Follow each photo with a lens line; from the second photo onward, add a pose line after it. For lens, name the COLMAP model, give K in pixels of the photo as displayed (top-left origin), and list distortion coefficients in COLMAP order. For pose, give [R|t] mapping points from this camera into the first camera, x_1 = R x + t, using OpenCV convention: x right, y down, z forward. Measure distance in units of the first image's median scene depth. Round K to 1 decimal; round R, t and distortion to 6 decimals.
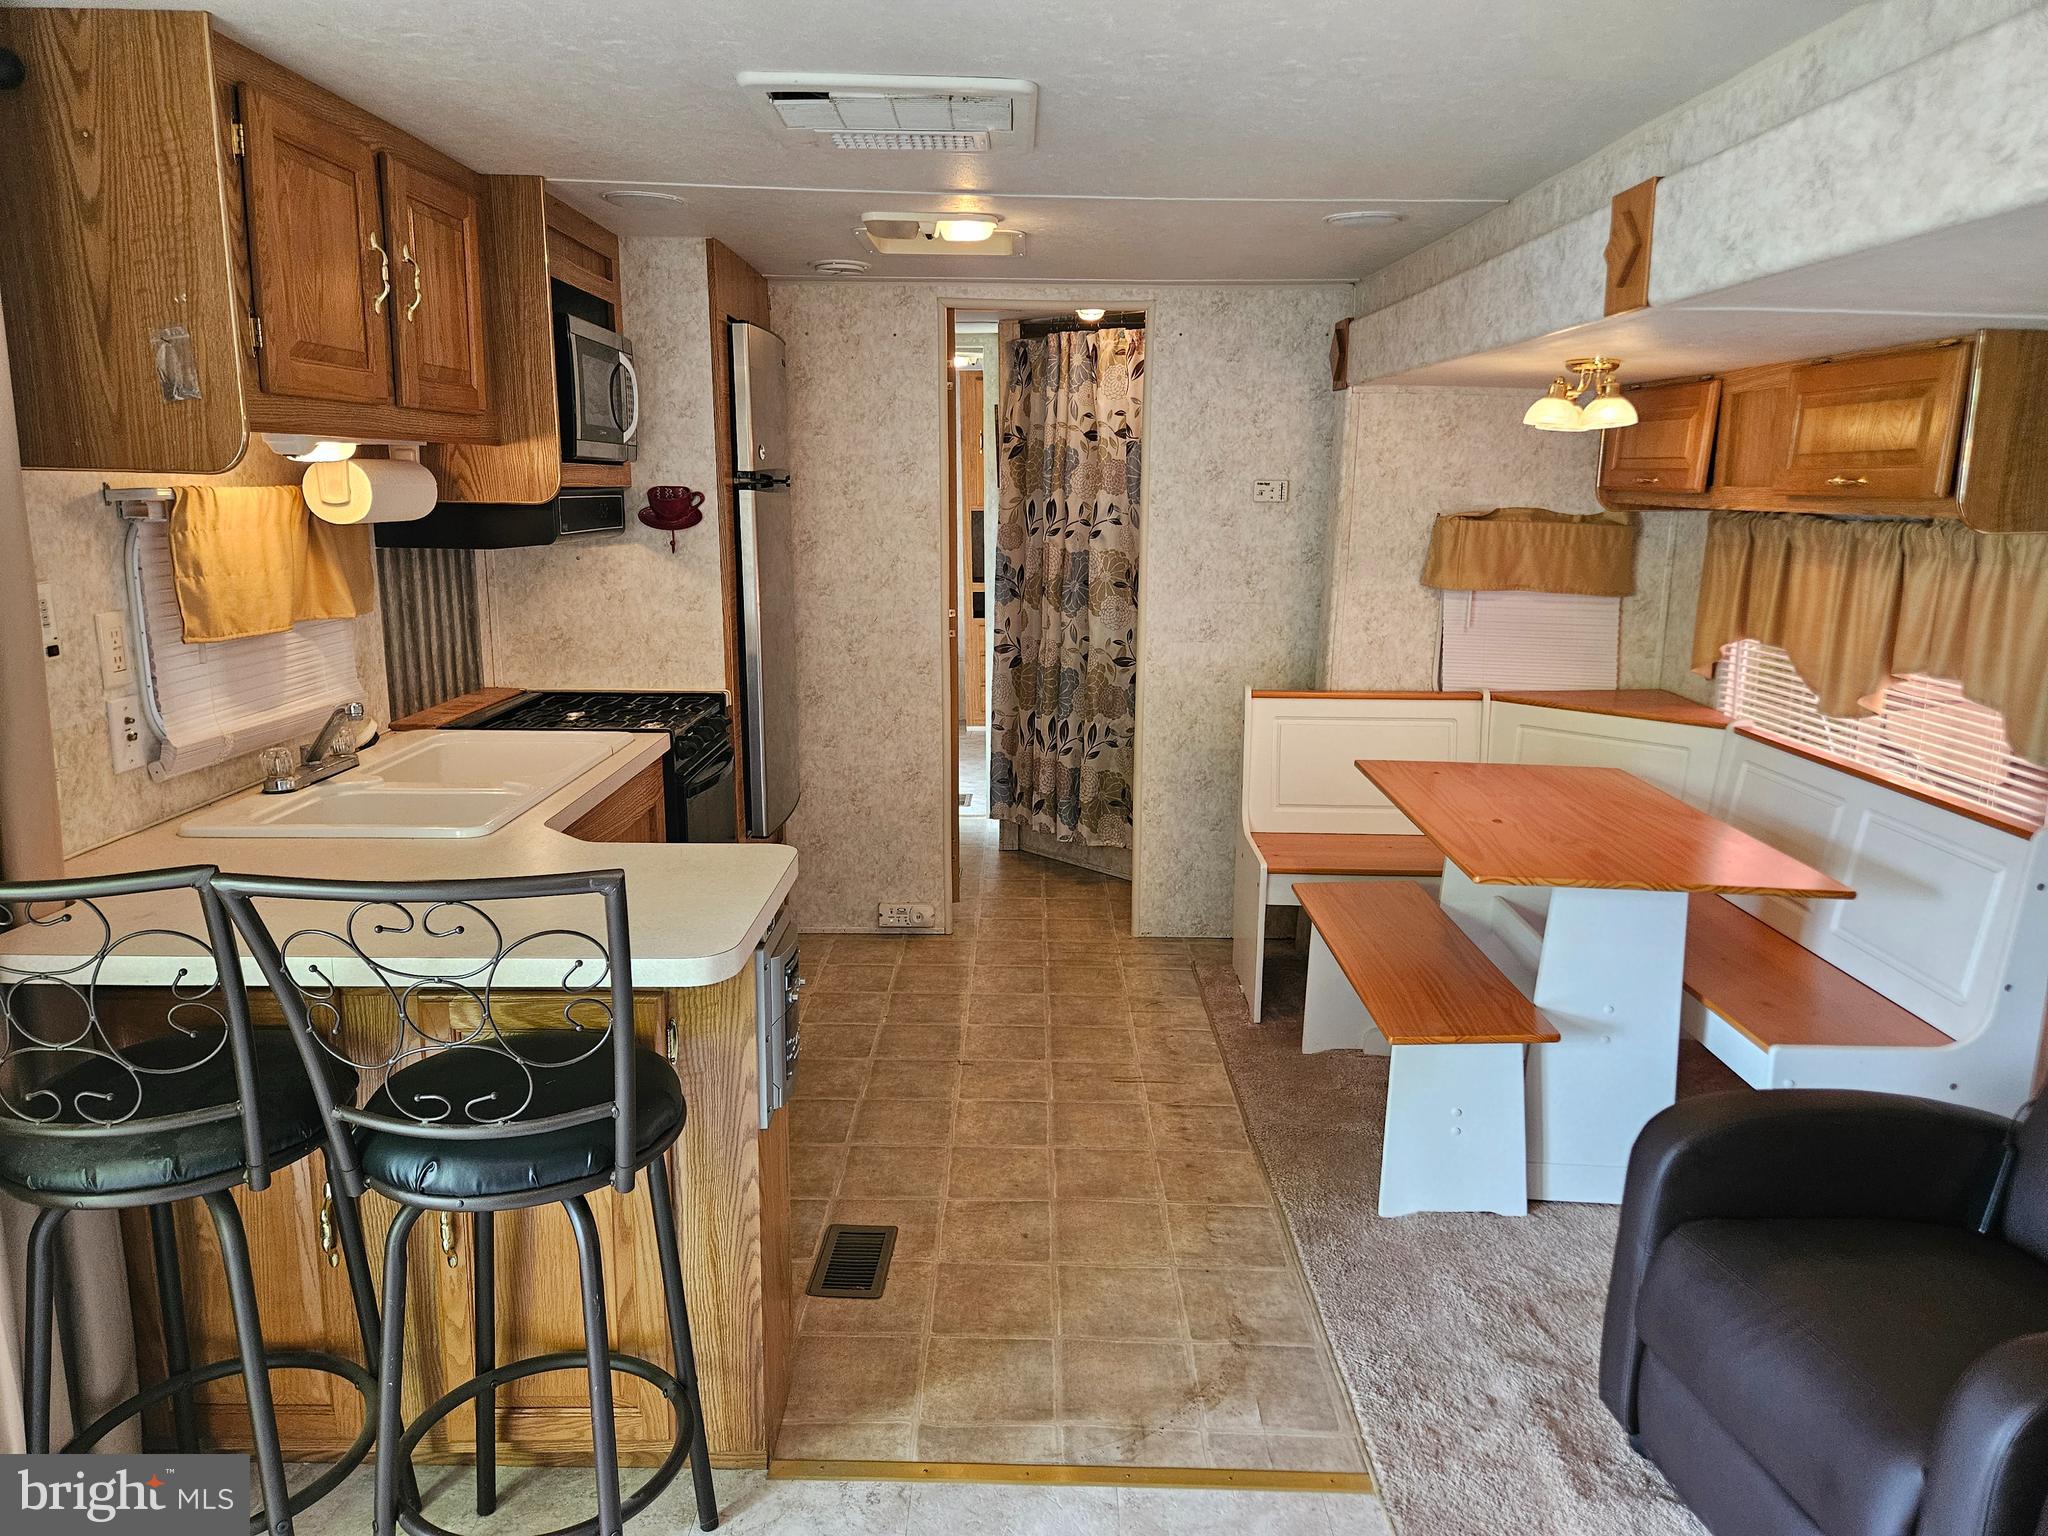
lens RADIAL K [[1388.7, 0, 1032.1], [0, 1388.7, 769.0], [0, 0, 1]] dist [0.005387, -0.000456]
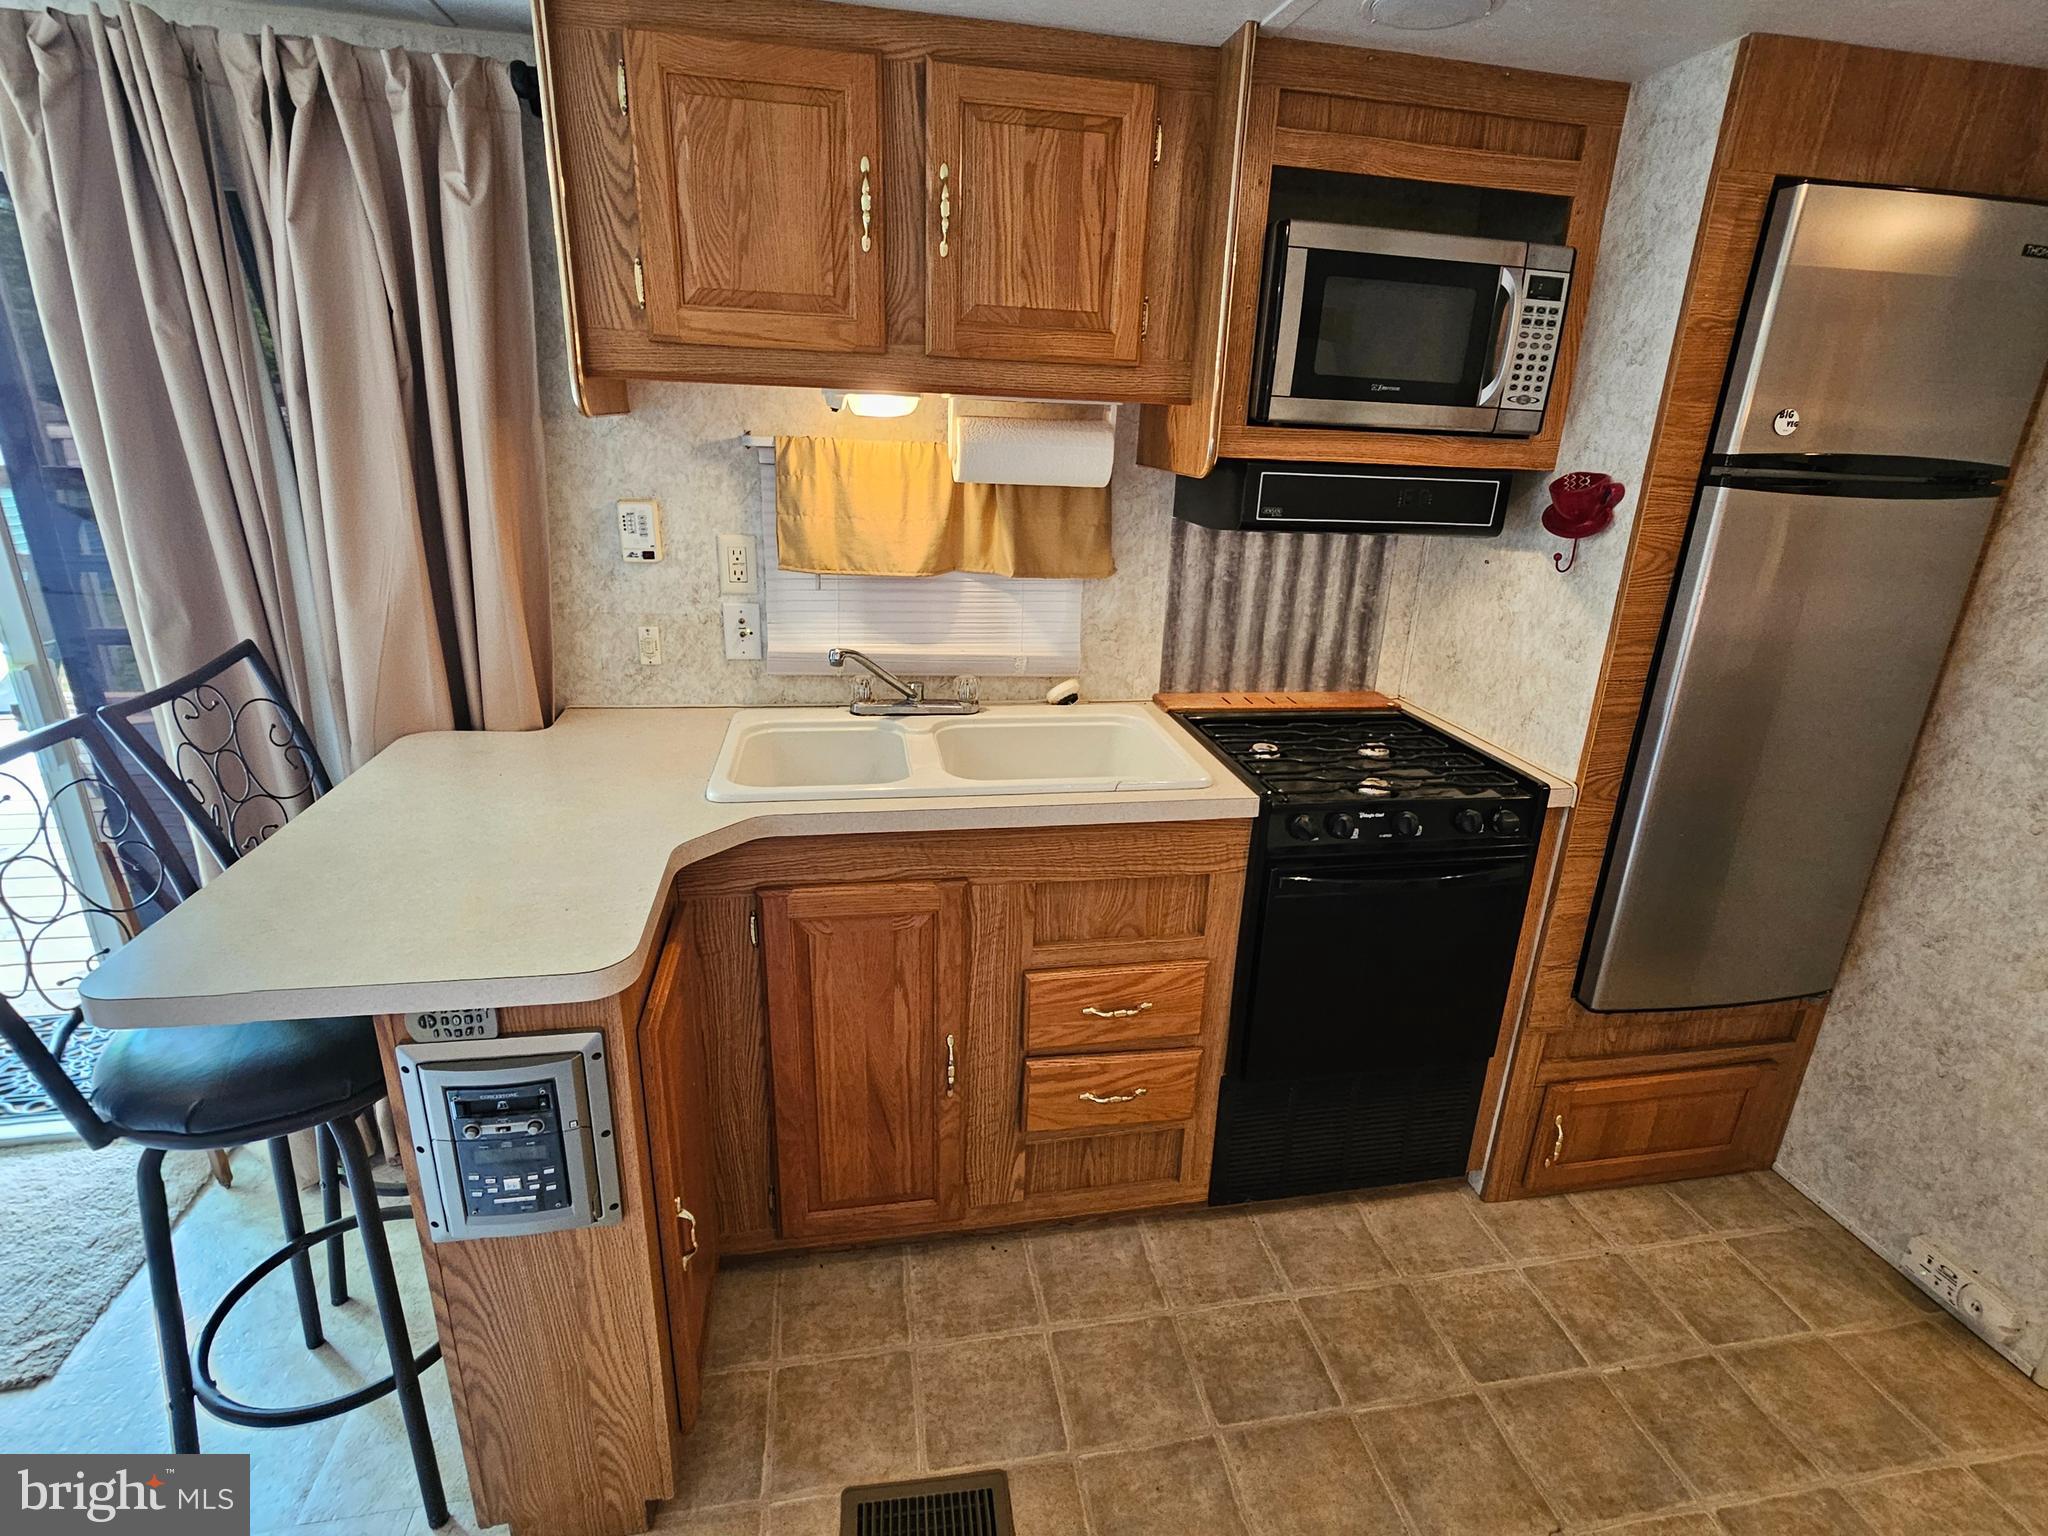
lens RADIAL K [[996.8, 0, 1028.8], [0, 996.8, 766.0], [0, 0, 1]] dist [-0.005084, 0.002220]
pose [[0.185922, 0.315937, -0.930385, 0.189886], [-0.238268, 0.933129, 0.269255, -0.141215], [0.953237, 0.171620, 0.248767, 0.669936]]
